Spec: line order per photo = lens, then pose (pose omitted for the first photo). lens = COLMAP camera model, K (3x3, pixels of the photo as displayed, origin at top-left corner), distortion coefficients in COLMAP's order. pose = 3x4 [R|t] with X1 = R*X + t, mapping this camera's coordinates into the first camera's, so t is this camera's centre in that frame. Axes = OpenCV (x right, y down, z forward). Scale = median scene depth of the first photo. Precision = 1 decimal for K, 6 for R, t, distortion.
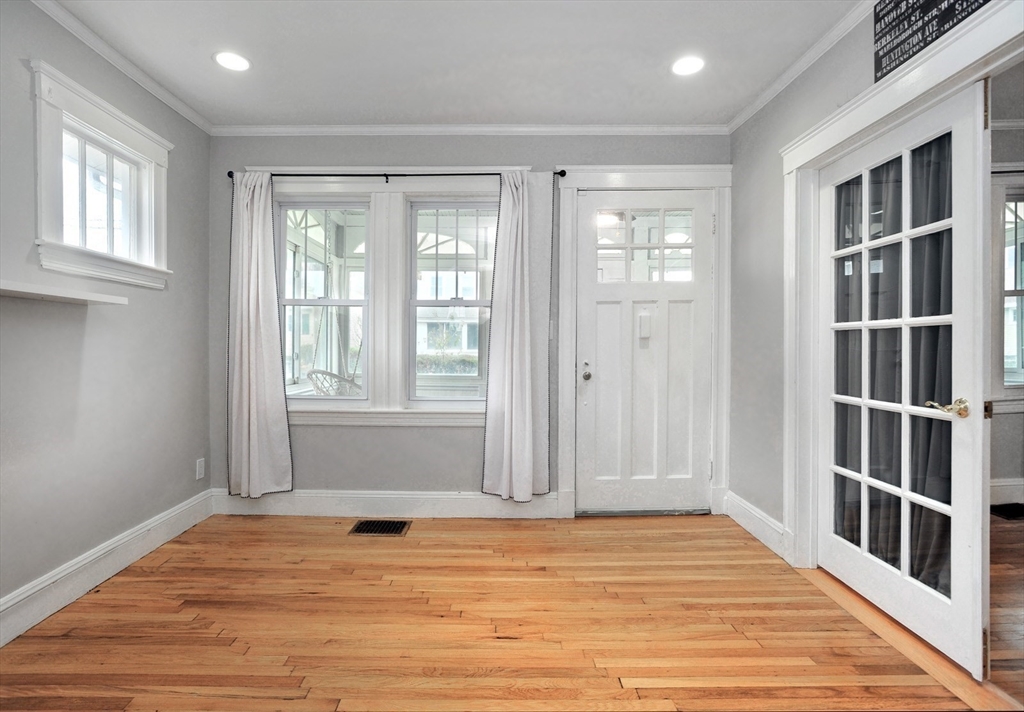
lens RADIAL K [[506.9, 0, 512.0], [0, 506.9, 356.0], [0, 0, 1]] dist [0.000355, 0.000037]
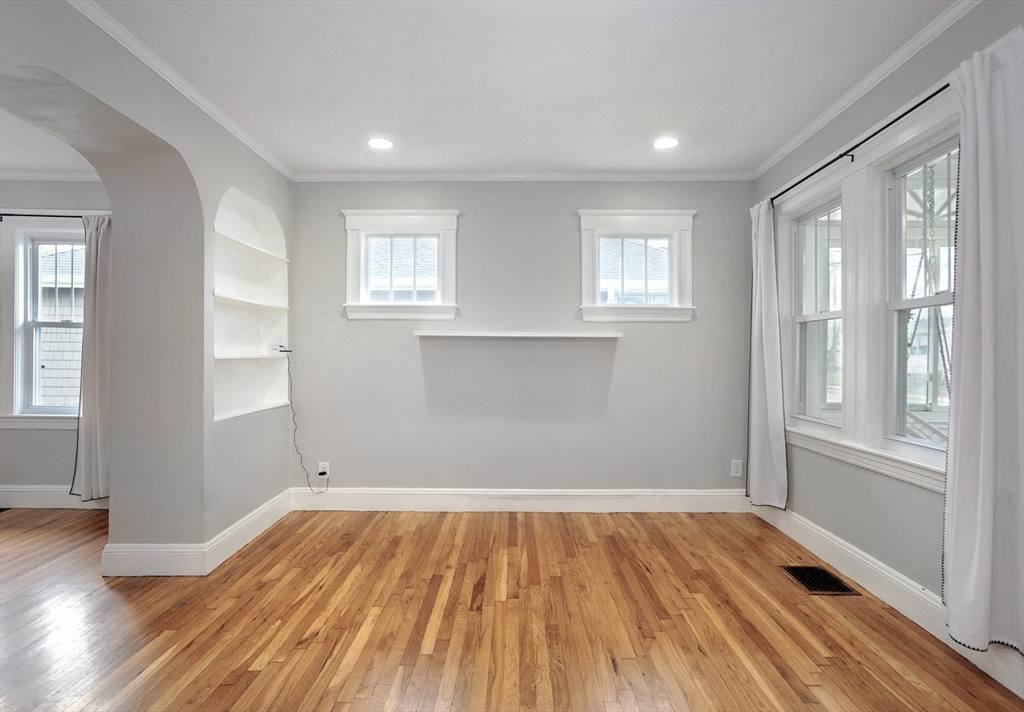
lens RADIAL K [[515.3, 0, 523.1], [0, 515.3, 363.0], [0, 0, 1]] dist [0.000508, 0.000301]
pose [[0.007898, -0.008598, -0.999932, 0.672238], [-0.024554, 0.999660, -0.008789, -0.000110], [0.999667, 0.024622, 0.007684, 0.562873]]
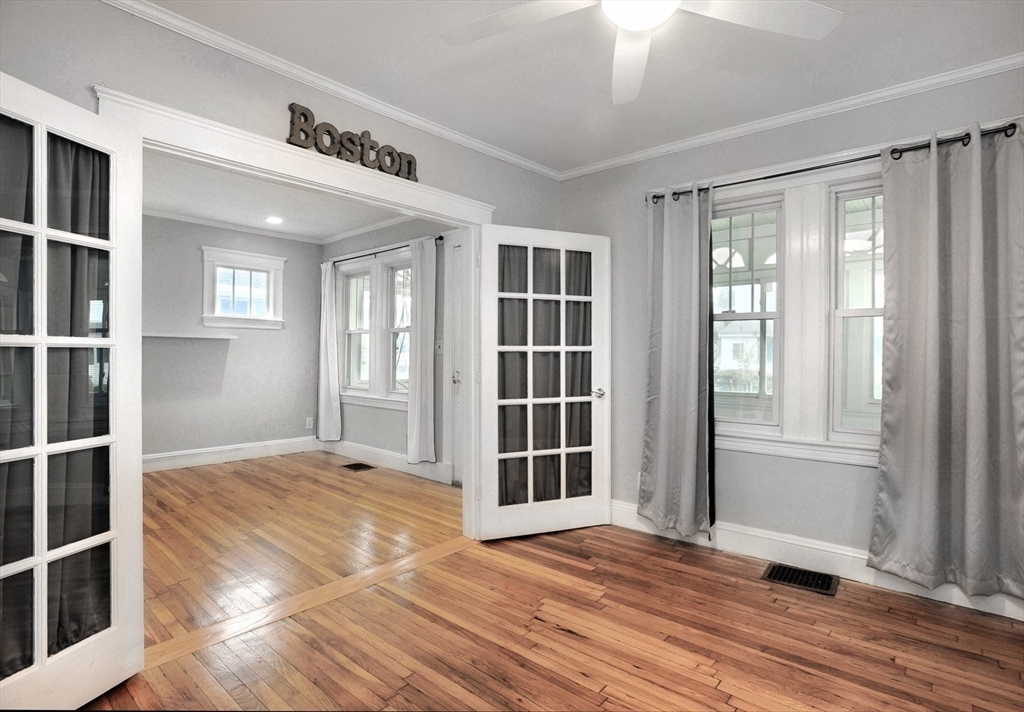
lens RADIAL K [[515.3, 0, 523.1], [0, 515.3, 363.0], [0, 0, 1]] dist [0.000508, 0.000301]
pose [[0.759569, 0.008358, -0.650373, 1.416294], [-0.022616, 0.999652, -0.013567, 0.007908], [0.650033, 0.025014, 0.759494, 0.065709]]
